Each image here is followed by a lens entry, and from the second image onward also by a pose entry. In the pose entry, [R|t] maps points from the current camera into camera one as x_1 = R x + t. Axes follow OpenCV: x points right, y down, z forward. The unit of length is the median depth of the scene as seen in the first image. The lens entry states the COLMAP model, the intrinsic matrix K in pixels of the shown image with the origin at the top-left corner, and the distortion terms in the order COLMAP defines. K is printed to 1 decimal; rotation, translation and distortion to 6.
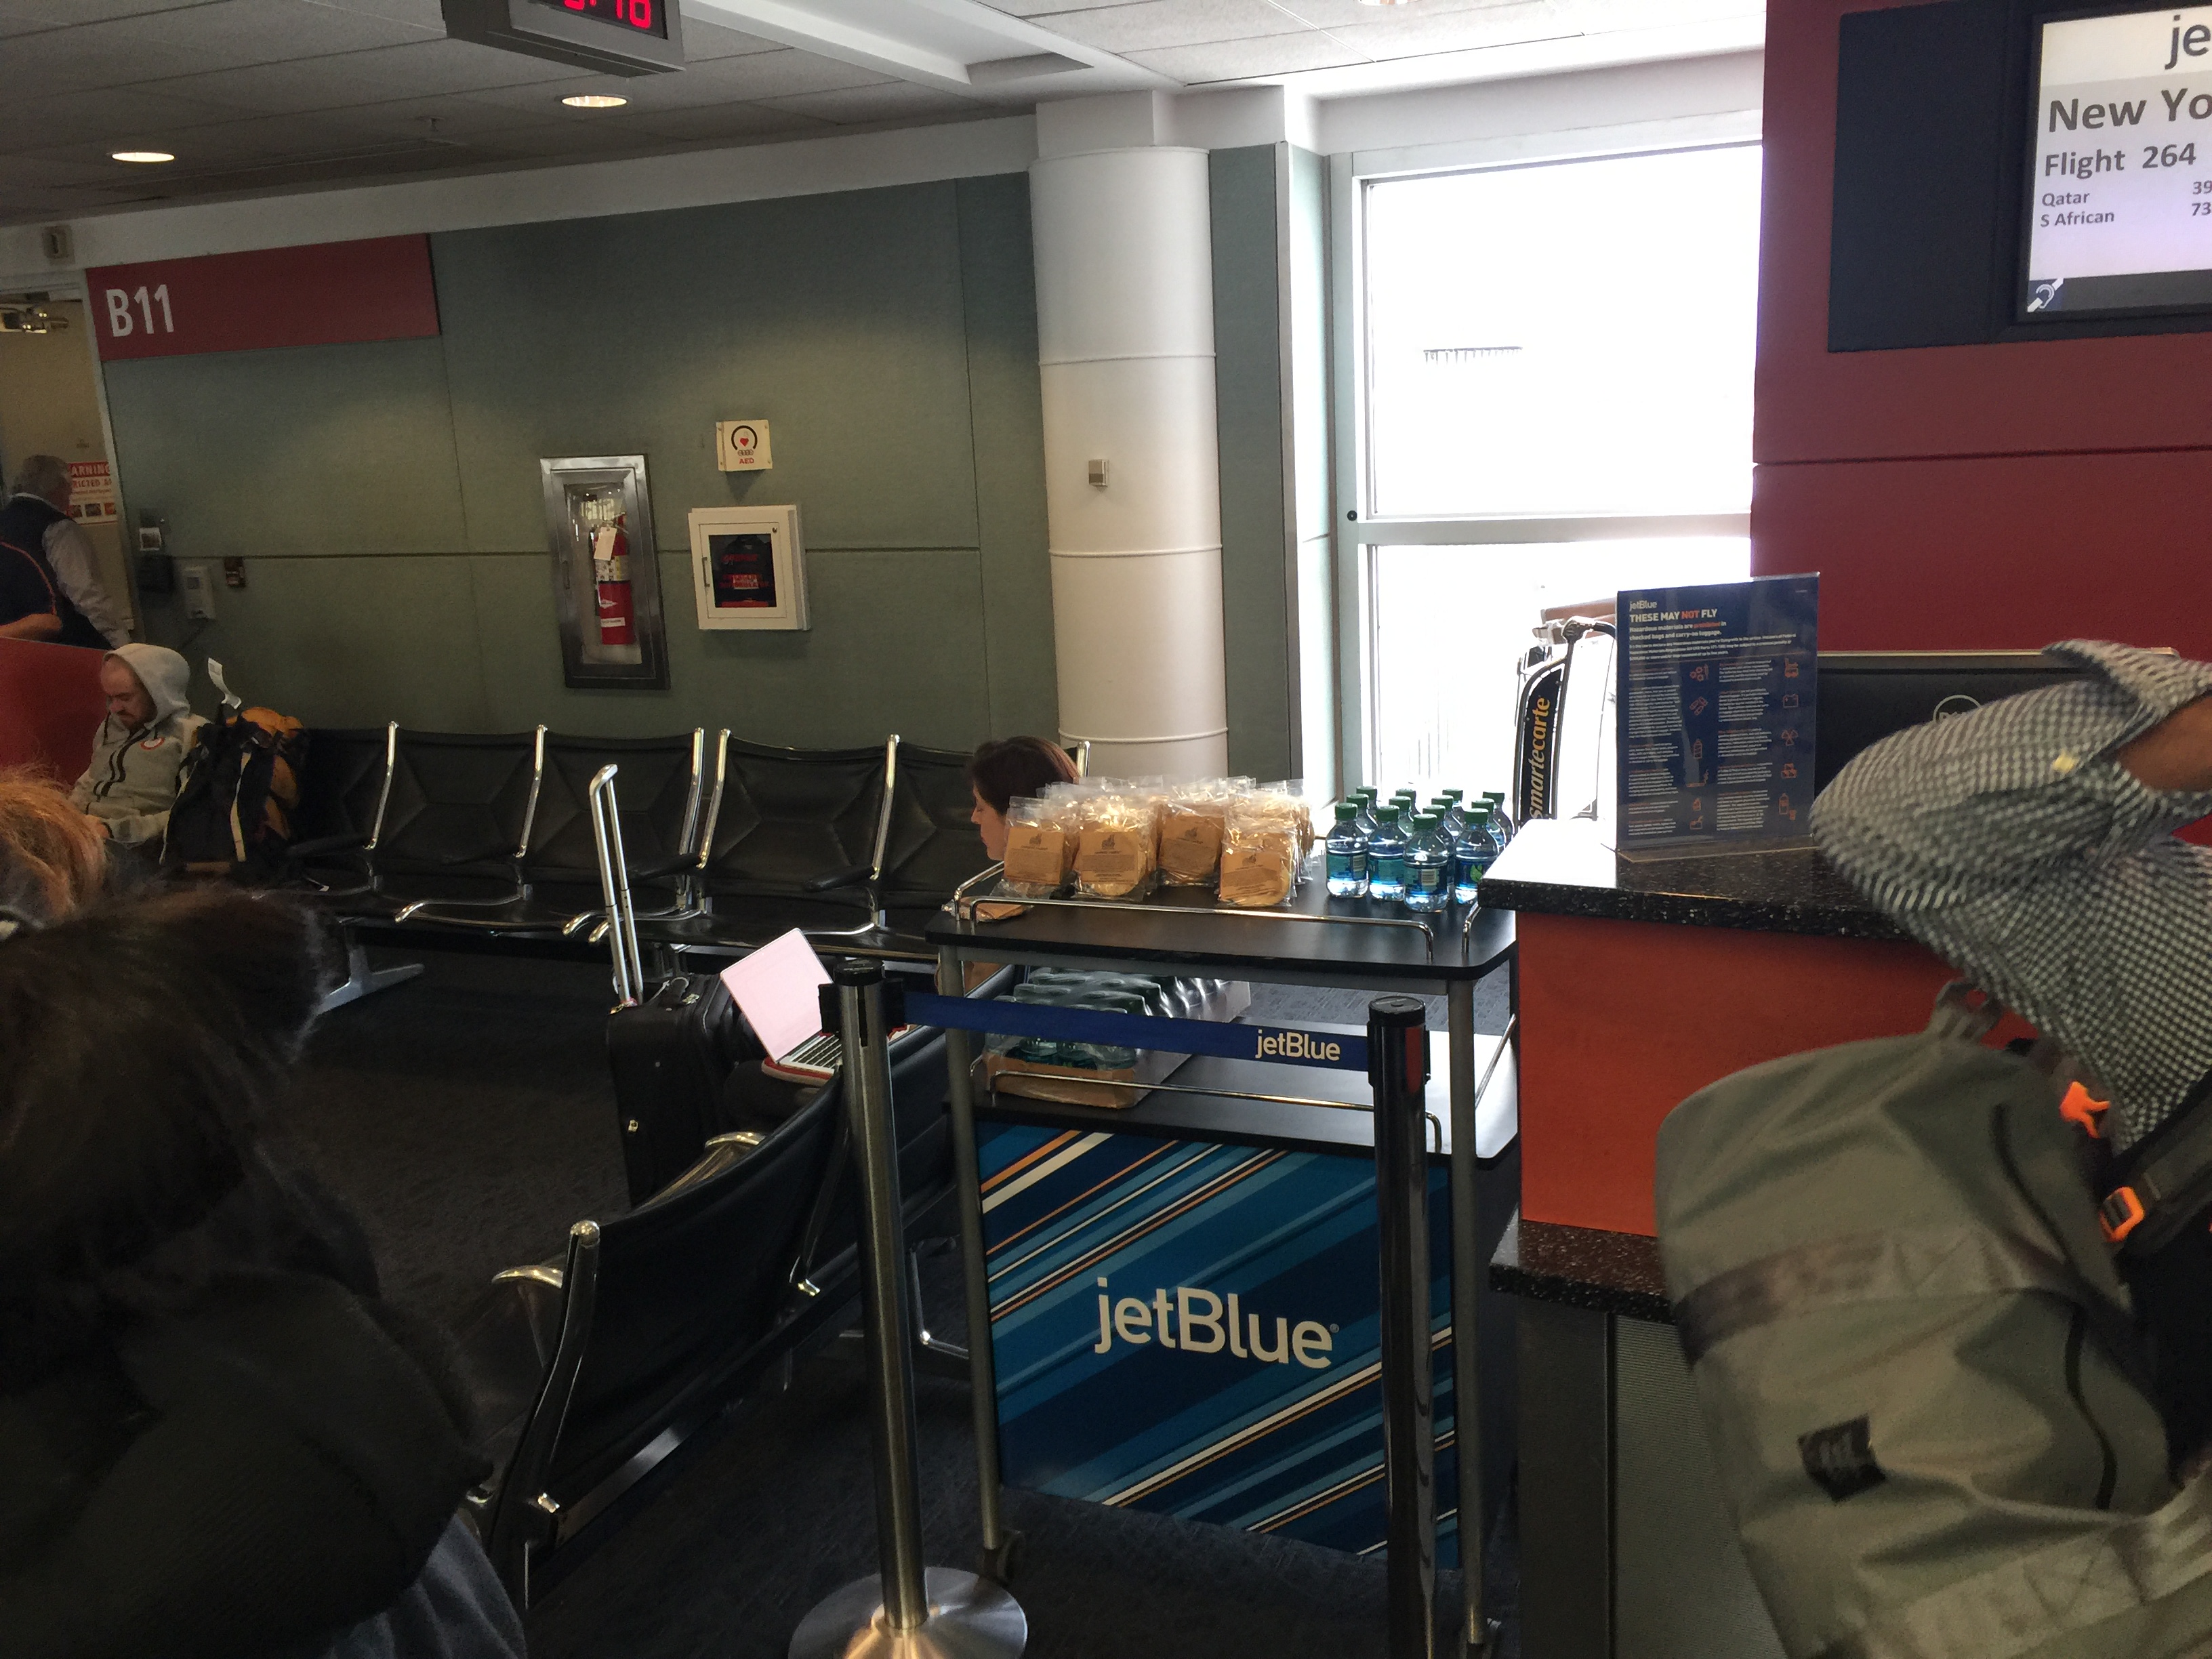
lens RADIAL K [[1872.2, 0, 1106.0], [0, 1872.2, 829.5], [0, 0, 1]] dist [0.093369, -0.108589]
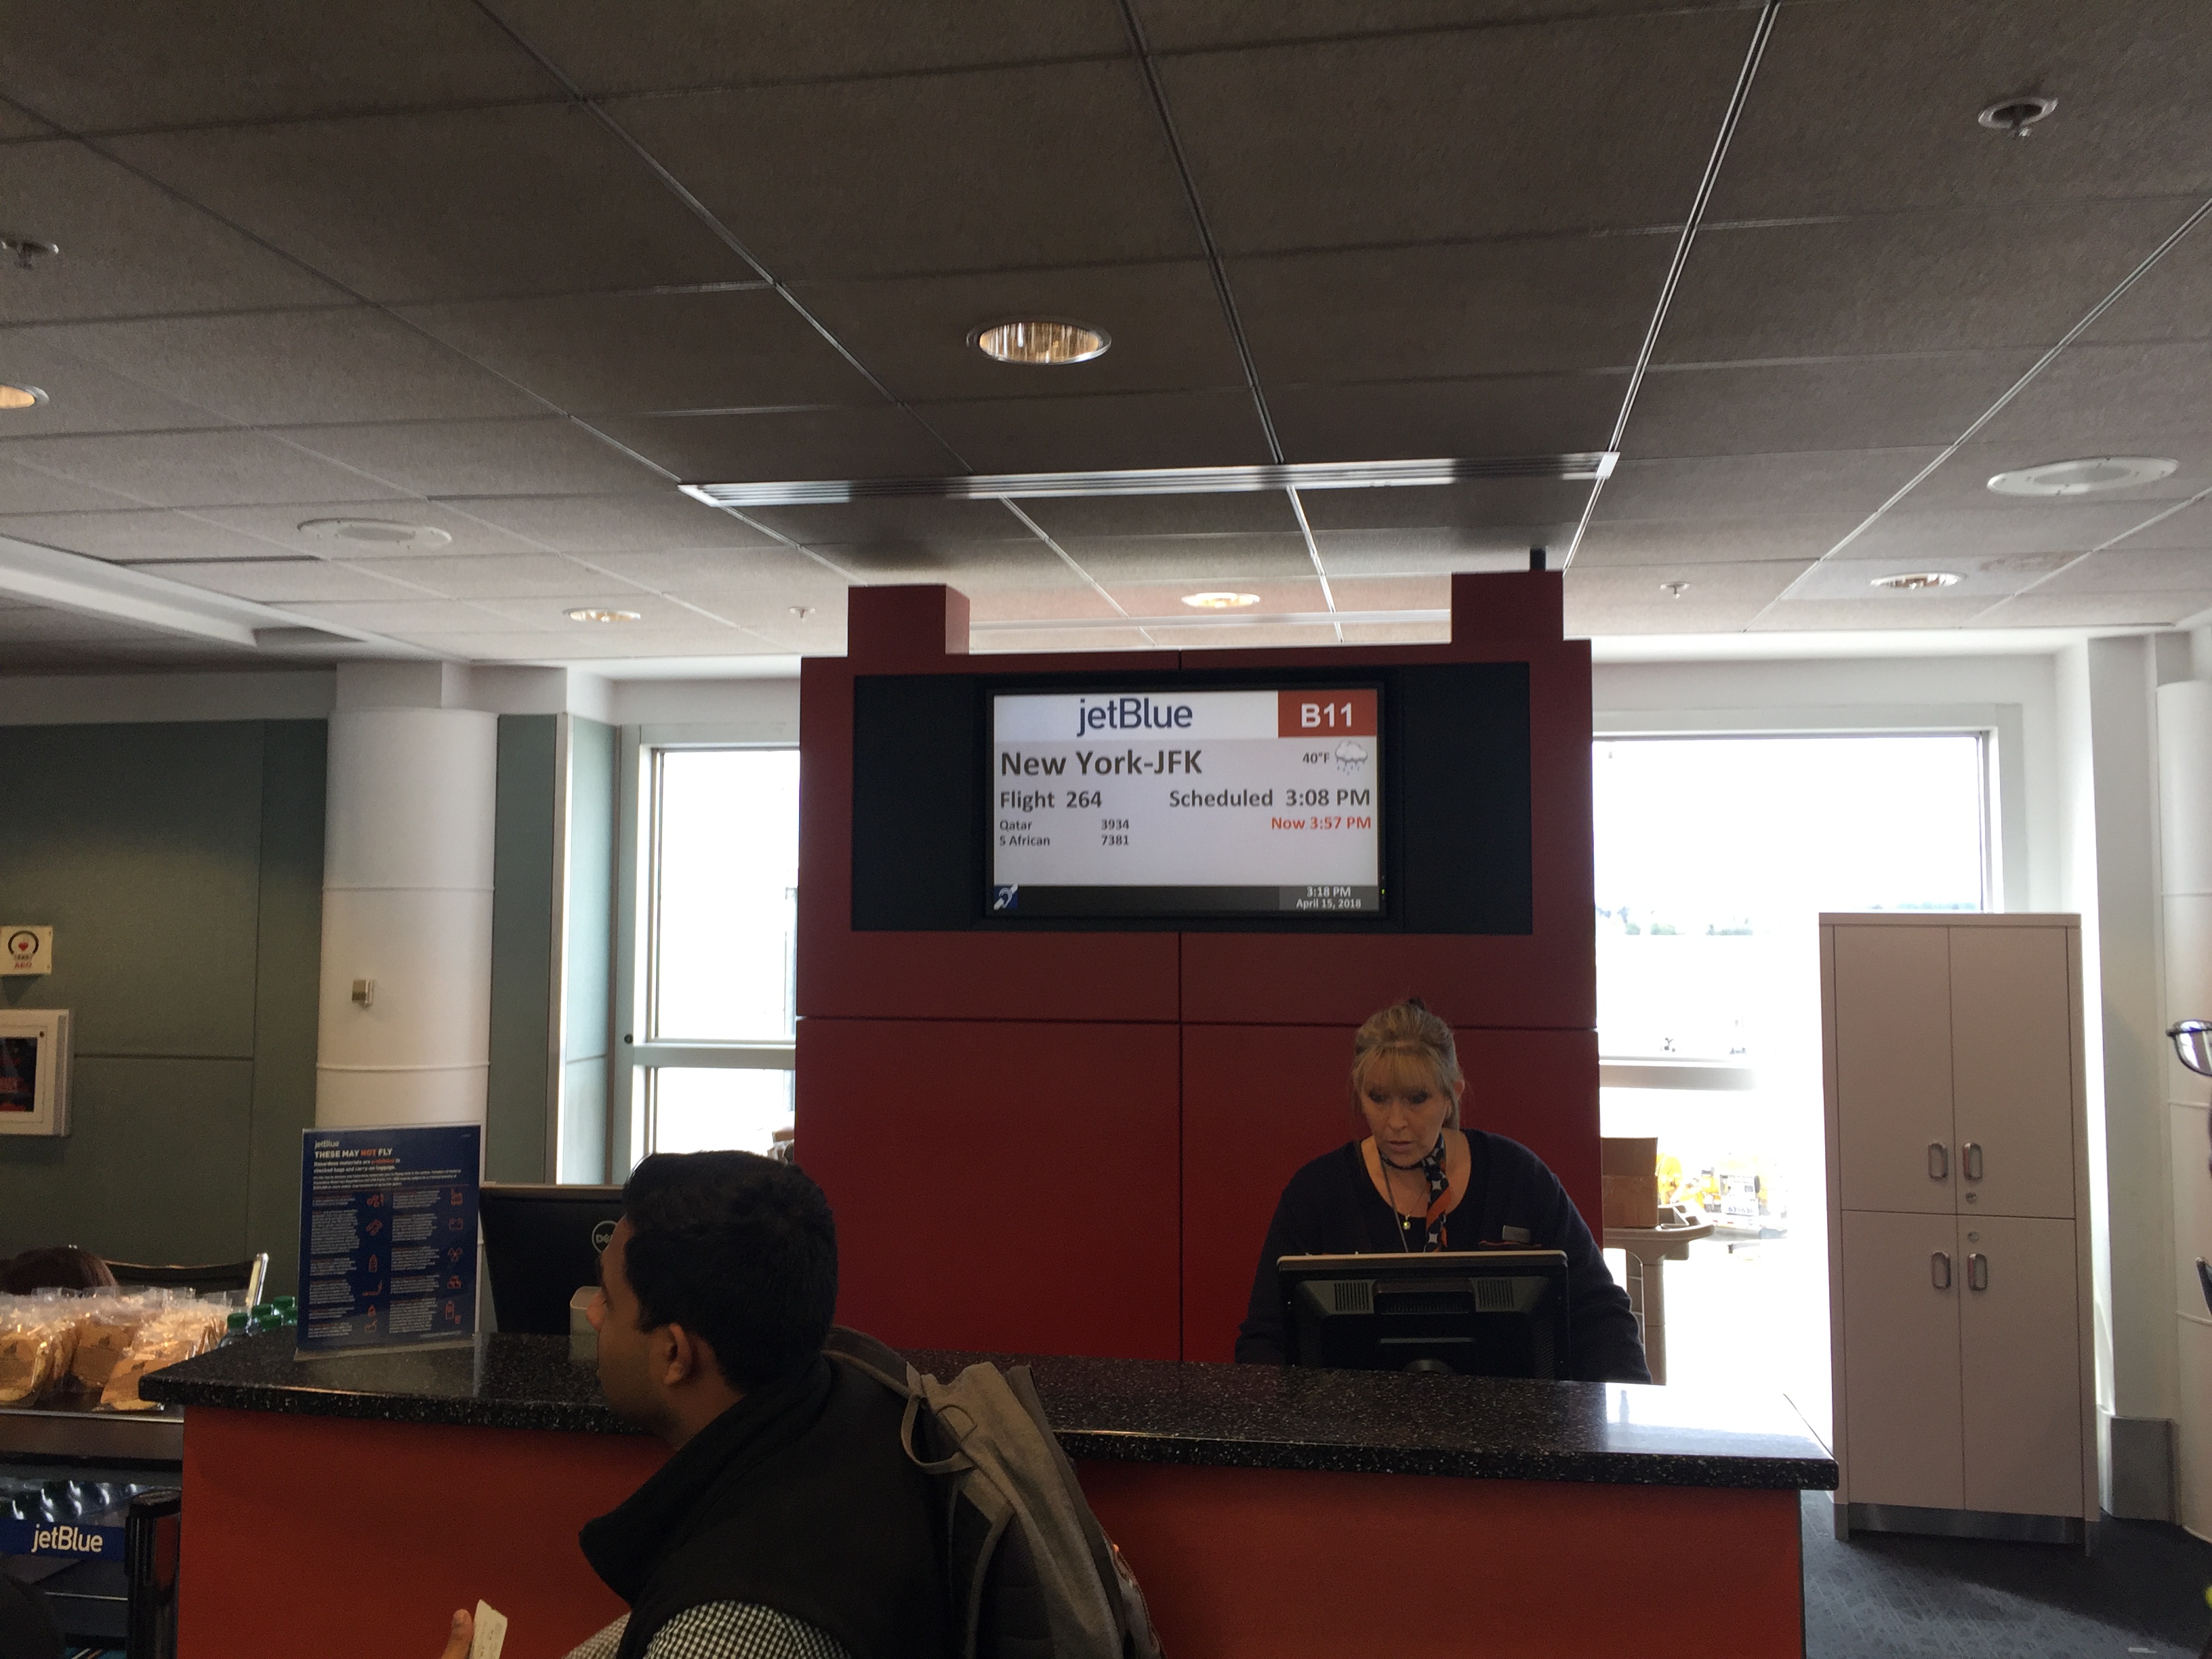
lens RADIAL K [[1872.2, 0, 1106.0], [0, 1872.2, 829.5], [0, 0, 1]] dist [0.093369, -0.108589]
pose [[0.975447, 0.060153, 0.211860, 0.296483], [-0.001774, 0.964091, -0.265565, 0.007329], [-0.220226, 0.258668, 0.940527, -0.200807]]
